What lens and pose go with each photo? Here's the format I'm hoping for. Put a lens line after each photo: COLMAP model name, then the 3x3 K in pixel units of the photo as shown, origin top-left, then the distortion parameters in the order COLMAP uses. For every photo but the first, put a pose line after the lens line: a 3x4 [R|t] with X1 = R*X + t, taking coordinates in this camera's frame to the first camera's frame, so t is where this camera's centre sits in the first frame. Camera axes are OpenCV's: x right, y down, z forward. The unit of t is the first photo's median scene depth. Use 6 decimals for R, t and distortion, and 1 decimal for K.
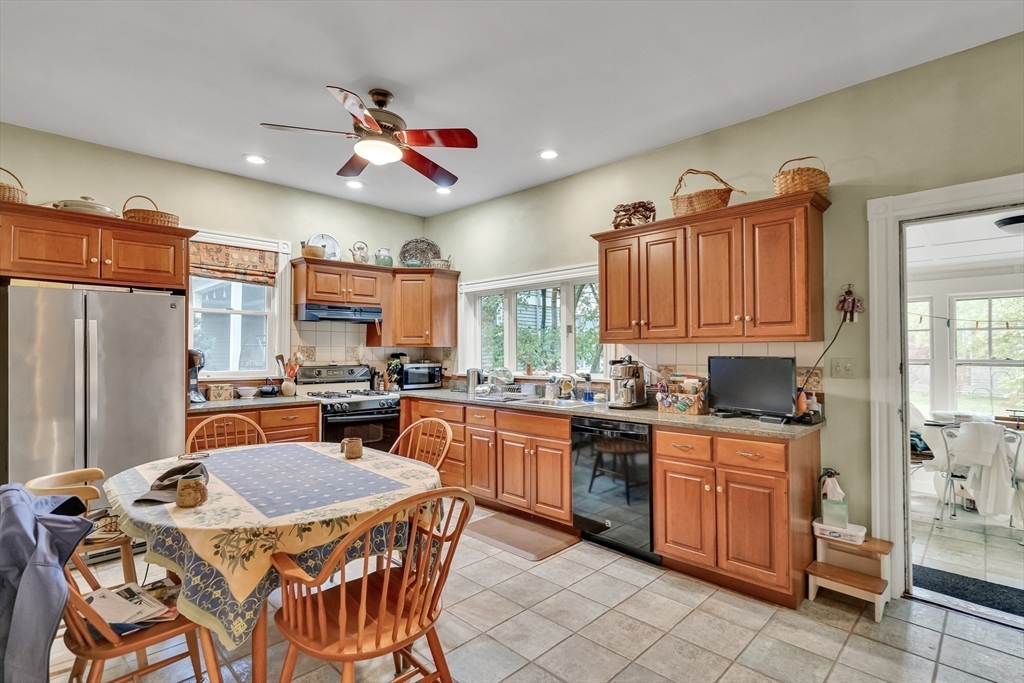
lens RADIAL K [[487.7, 0, 511.5], [0, 487.7, 343.3], [0, 0, 1]] dist [-0.003553, -0.000084]
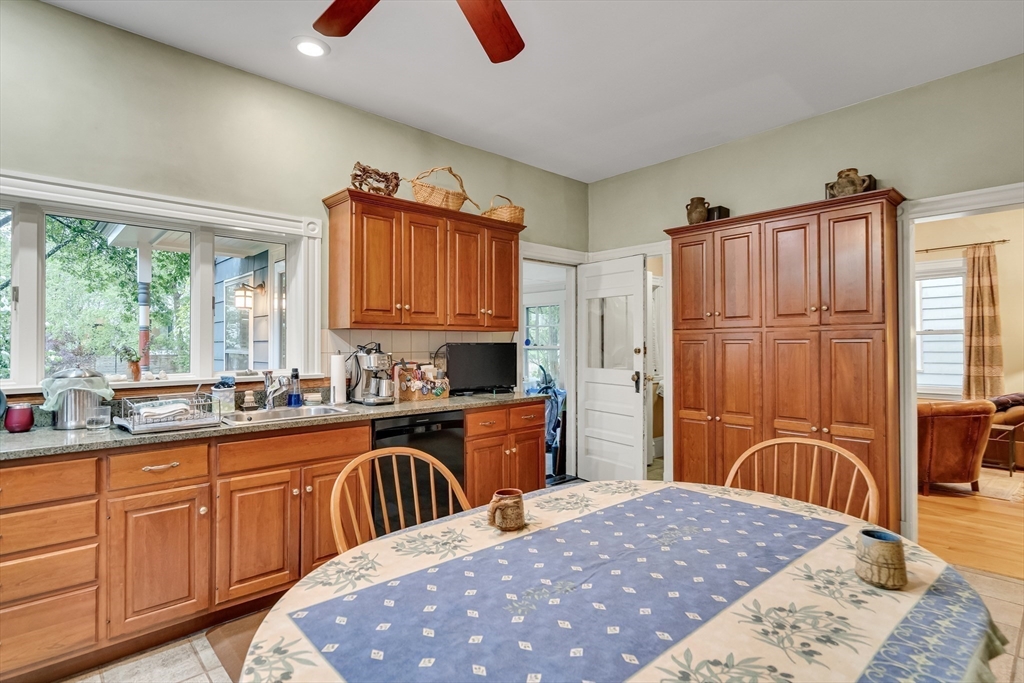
lens RADIAL K [[516.3, 0, 511.3], [0, 516.3, 341.1], [0, 0, 1]] dist [0.005422, 0.000401]
pose [[0.041955, 0.006273, 0.999100, -0.811403], [-0.016460, 0.999849, -0.005586, 0.028650], [-0.998984, -0.016211, 0.042052, 0.881974]]
